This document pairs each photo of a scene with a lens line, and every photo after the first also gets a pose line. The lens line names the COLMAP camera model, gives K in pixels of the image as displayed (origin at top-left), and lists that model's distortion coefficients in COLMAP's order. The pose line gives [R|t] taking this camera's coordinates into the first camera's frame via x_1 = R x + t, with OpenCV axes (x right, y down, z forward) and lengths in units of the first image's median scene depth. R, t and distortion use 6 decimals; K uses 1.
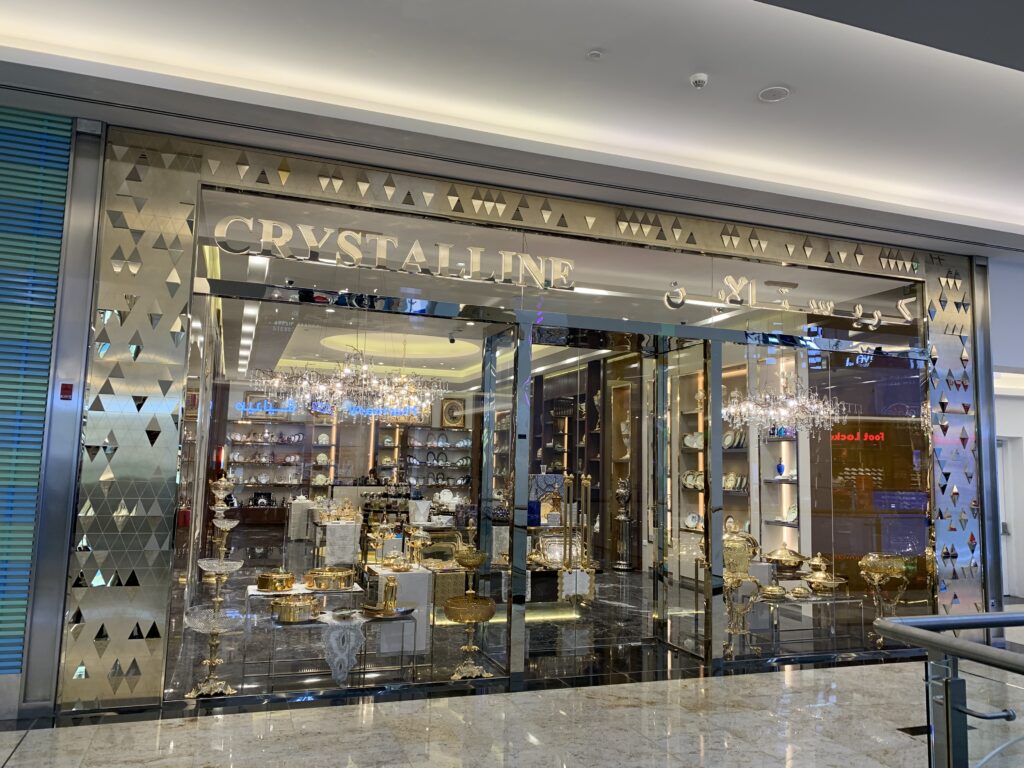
lens RADIAL K [[760.7, 0, 512.0], [0, 760.7, 384.0], [0, 0, 1]] dist [0.188134, -0.346388]
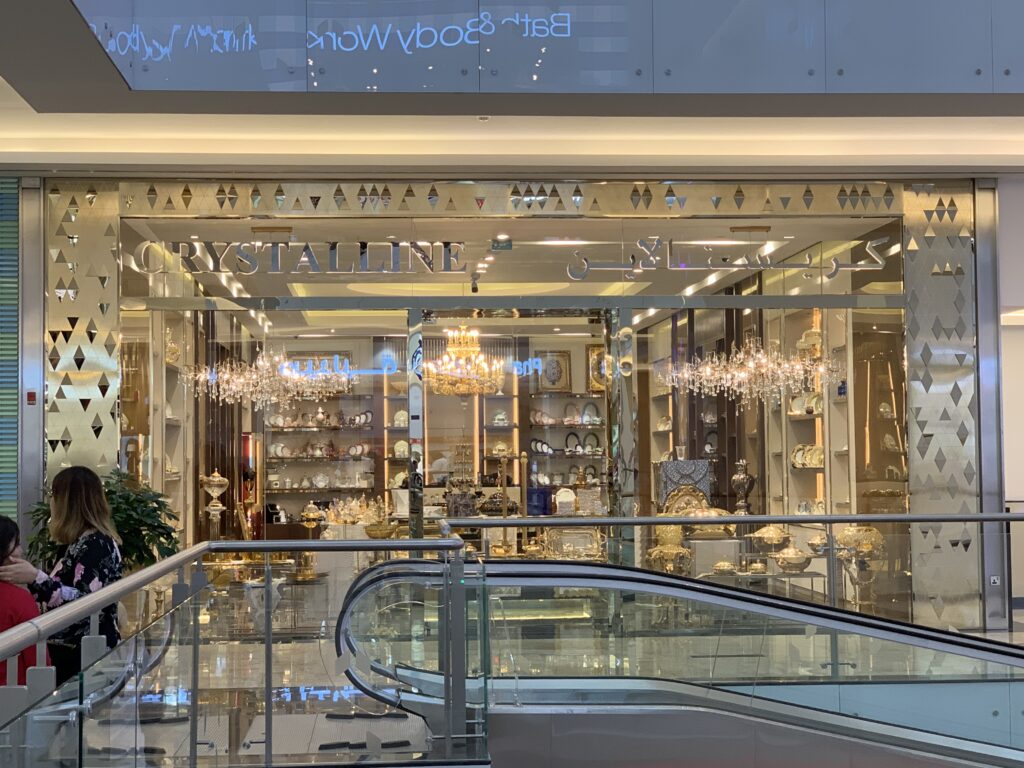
lens RADIAL K [[1795.7, 0, 512.0], [0, 1795.7, 384.0], [0, 0, 1]] dist [0.213894, -0.008423]
pose [[0.959764, -0.046608, -0.276914, 0.279157], [0.063559, 0.996593, 0.052553, -0.033367], [0.273521, -0.068039, 0.959457, -0.453913]]
